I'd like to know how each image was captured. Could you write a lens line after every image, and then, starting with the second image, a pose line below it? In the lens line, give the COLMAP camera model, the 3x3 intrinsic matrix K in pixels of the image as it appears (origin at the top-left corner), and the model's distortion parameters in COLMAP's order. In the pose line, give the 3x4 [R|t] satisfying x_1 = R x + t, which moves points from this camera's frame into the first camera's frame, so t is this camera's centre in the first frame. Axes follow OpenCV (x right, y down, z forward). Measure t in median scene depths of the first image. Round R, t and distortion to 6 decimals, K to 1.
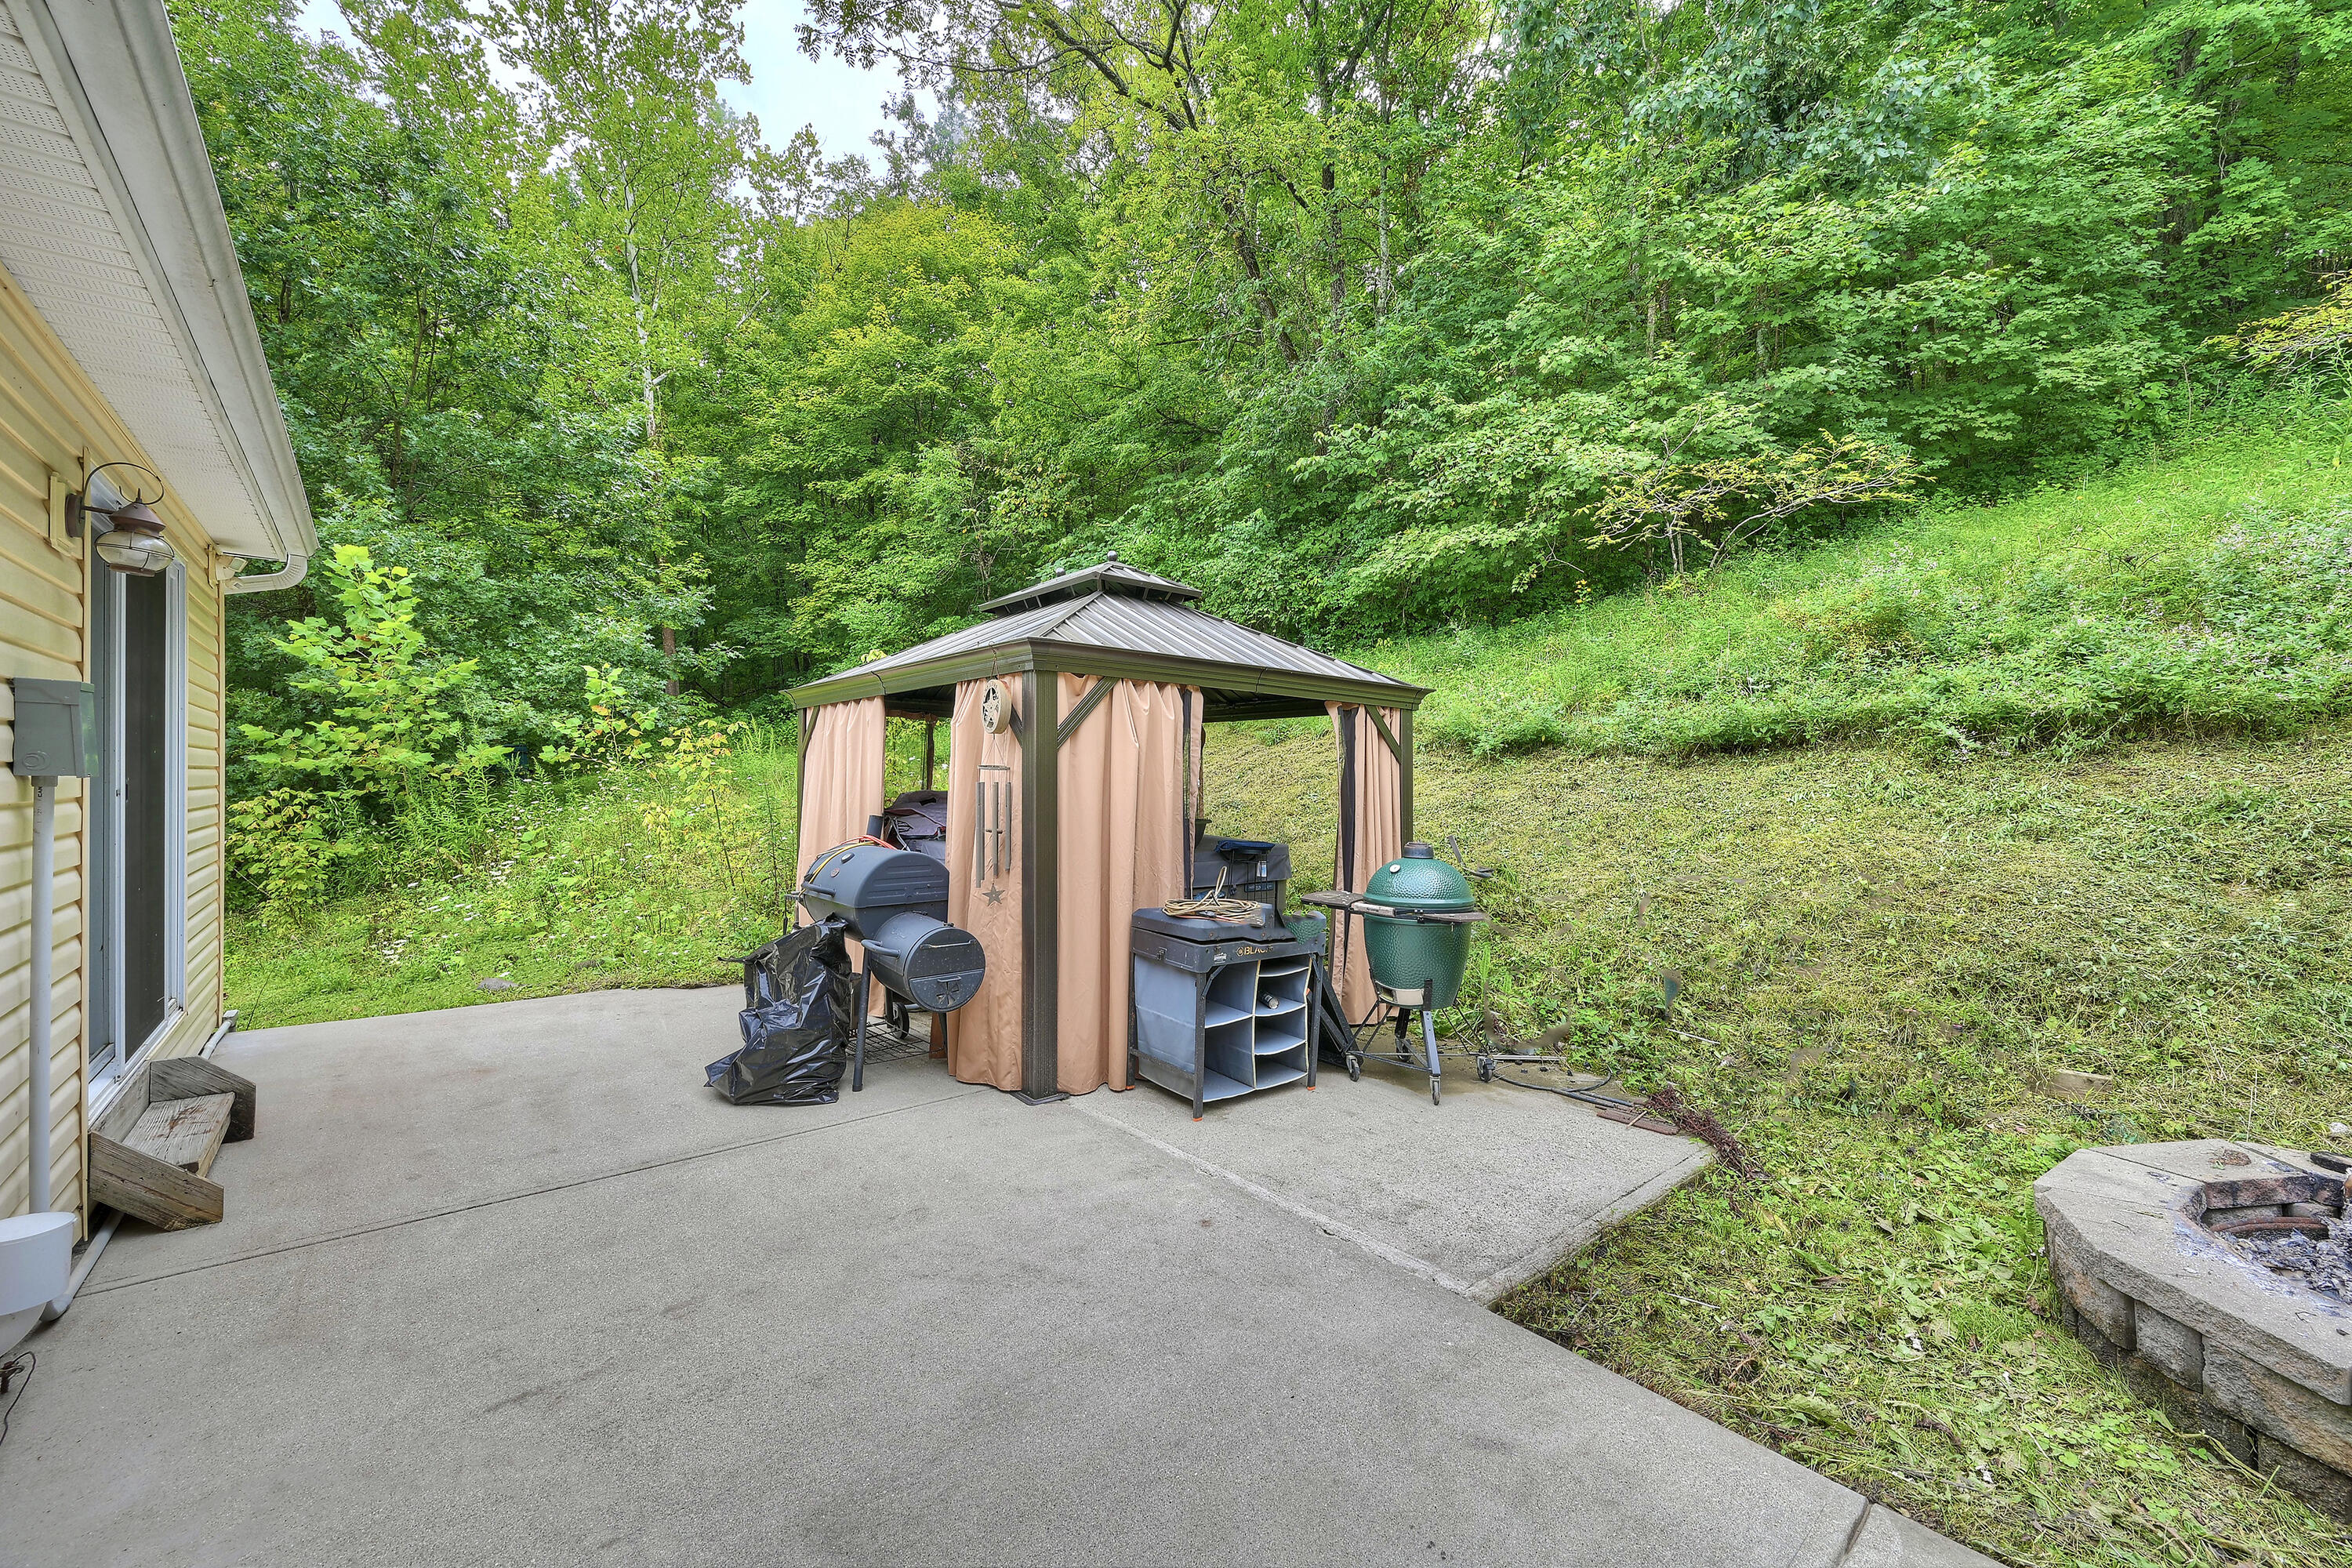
lens RADIAL K [[926.0, 0, 1181.1], [0, 926.0, 778.2], [0, 0, 1]] dist [0.000843, 0.000114]
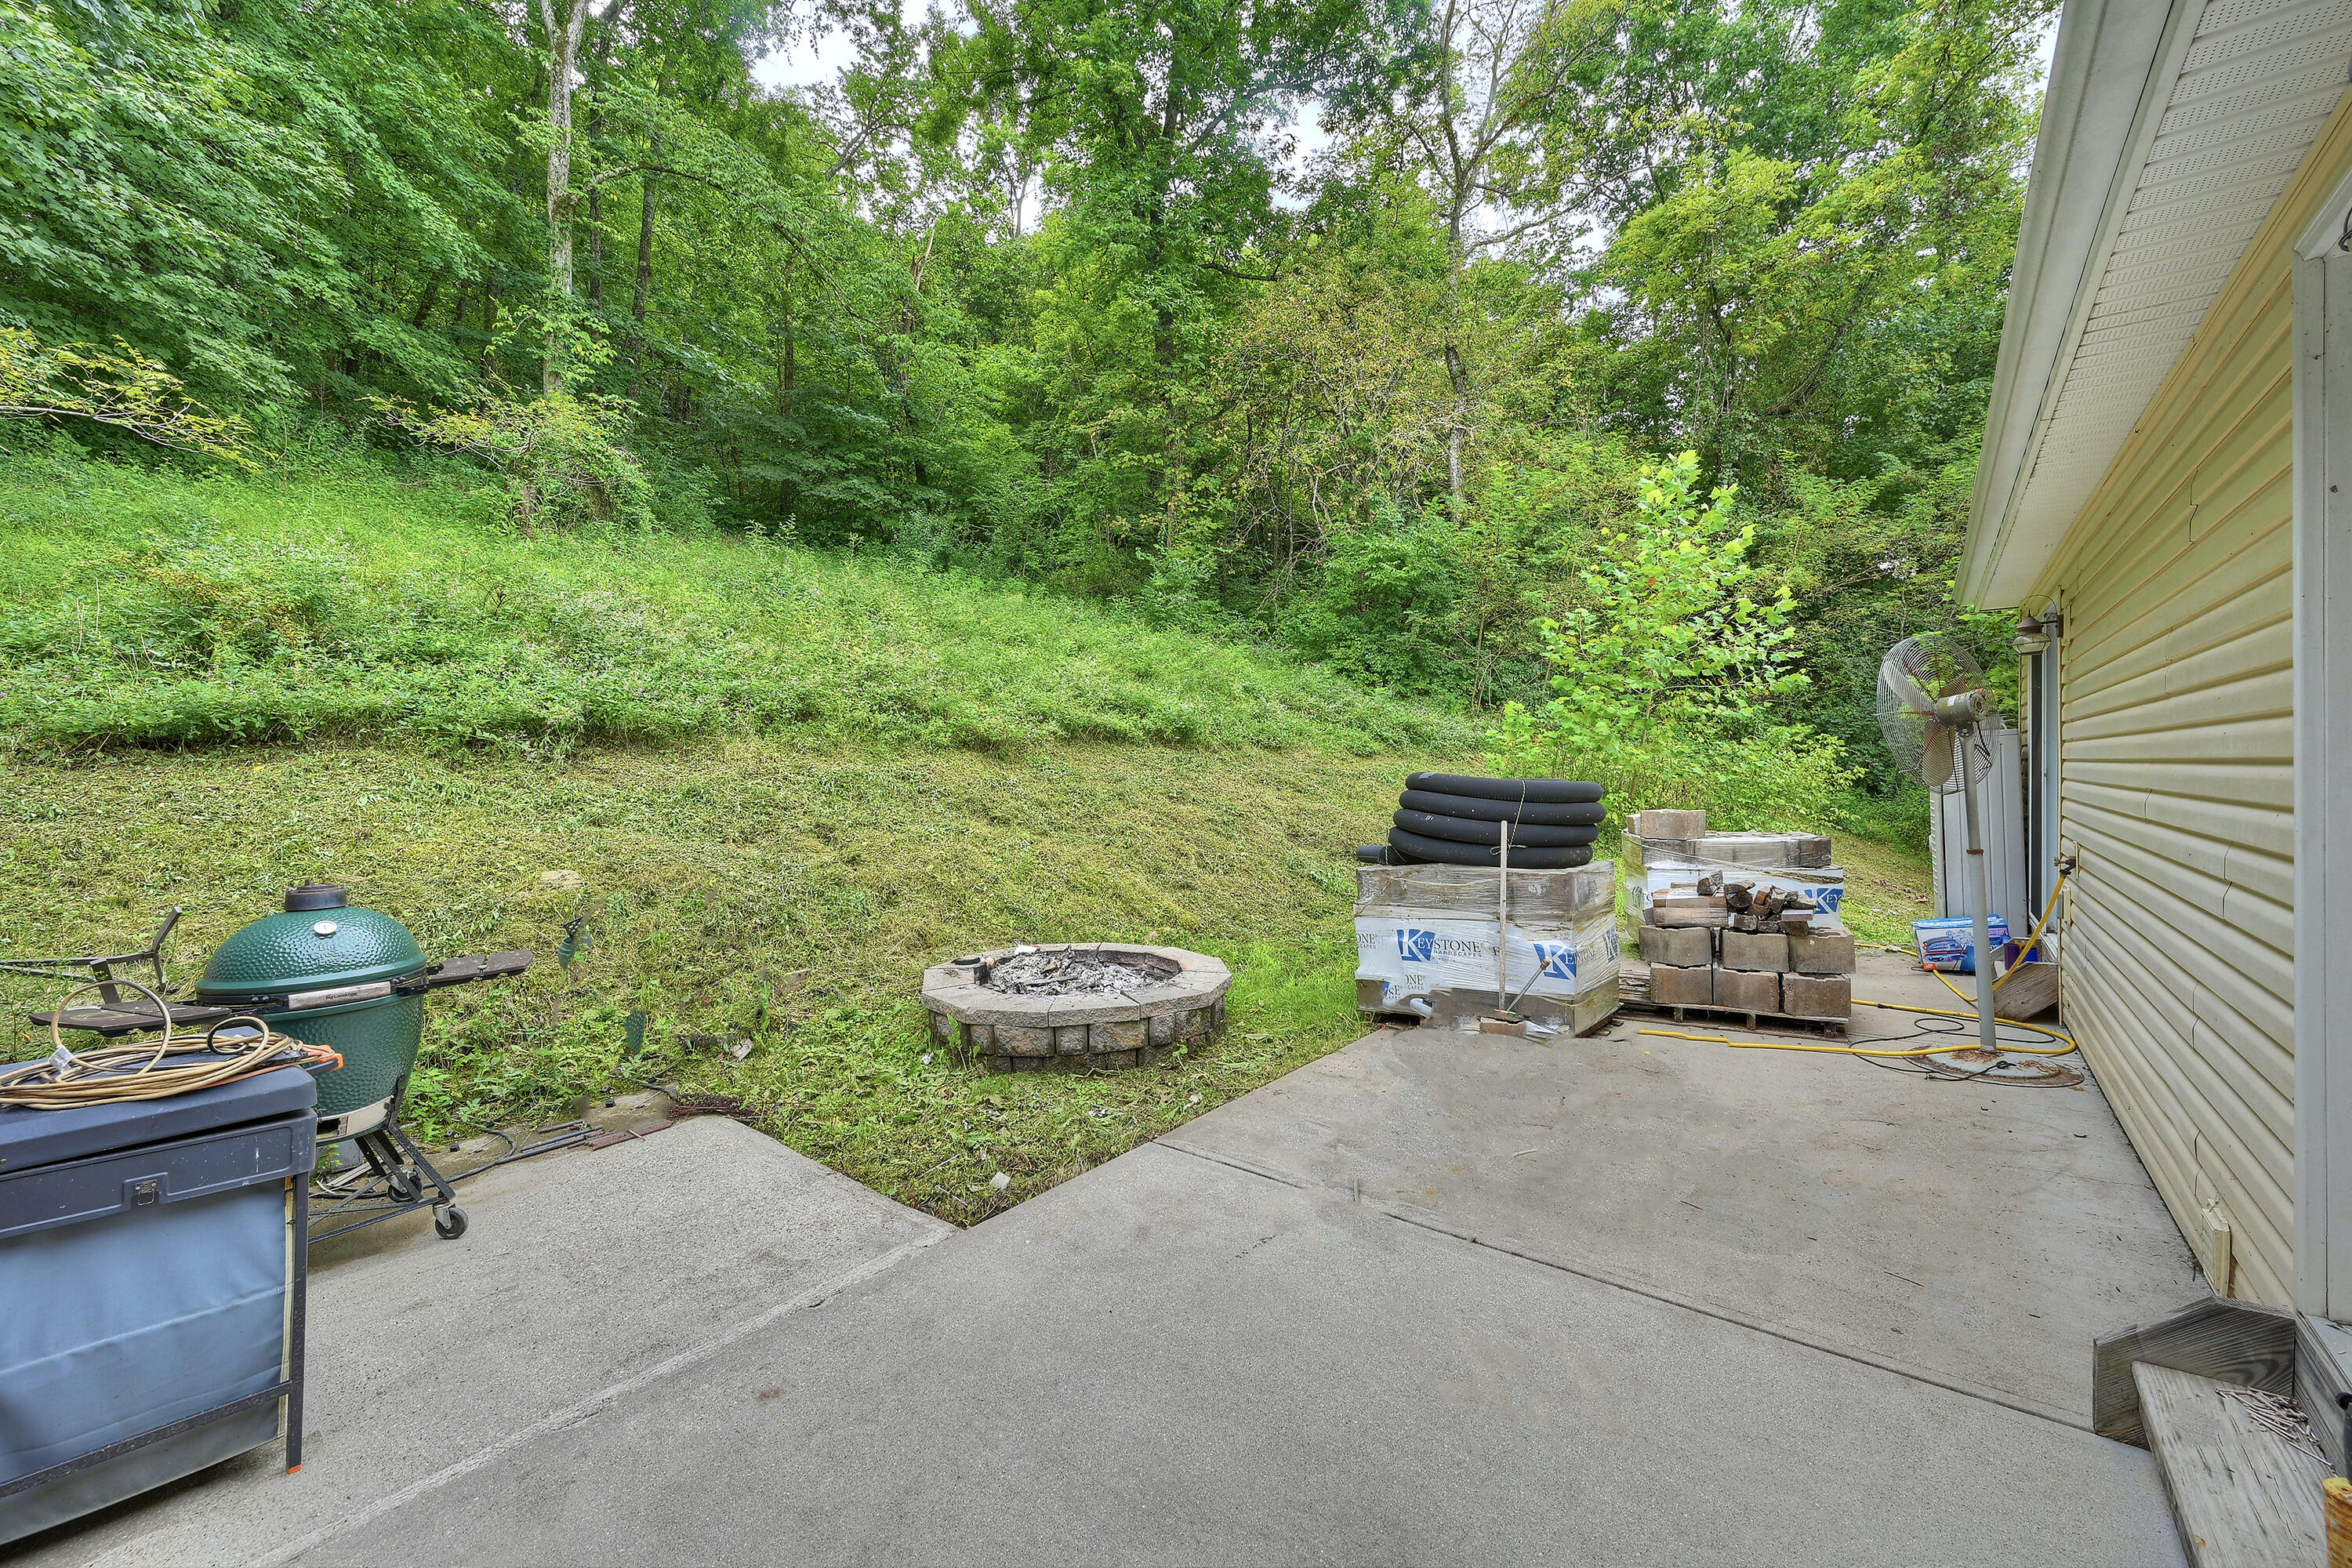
lens RADIAL K [[926.0, 0, 1181.1], [0, 926.0, 778.2], [0, 0, 1]] dist [0.000843, 0.000114]
pose [[-0.187564, -0.009679, 0.982205, -0.681344], [0.012191, 0.999851, 0.012181, -0.005148], [-0.982177, 0.014259, -0.187418, 0.748384]]
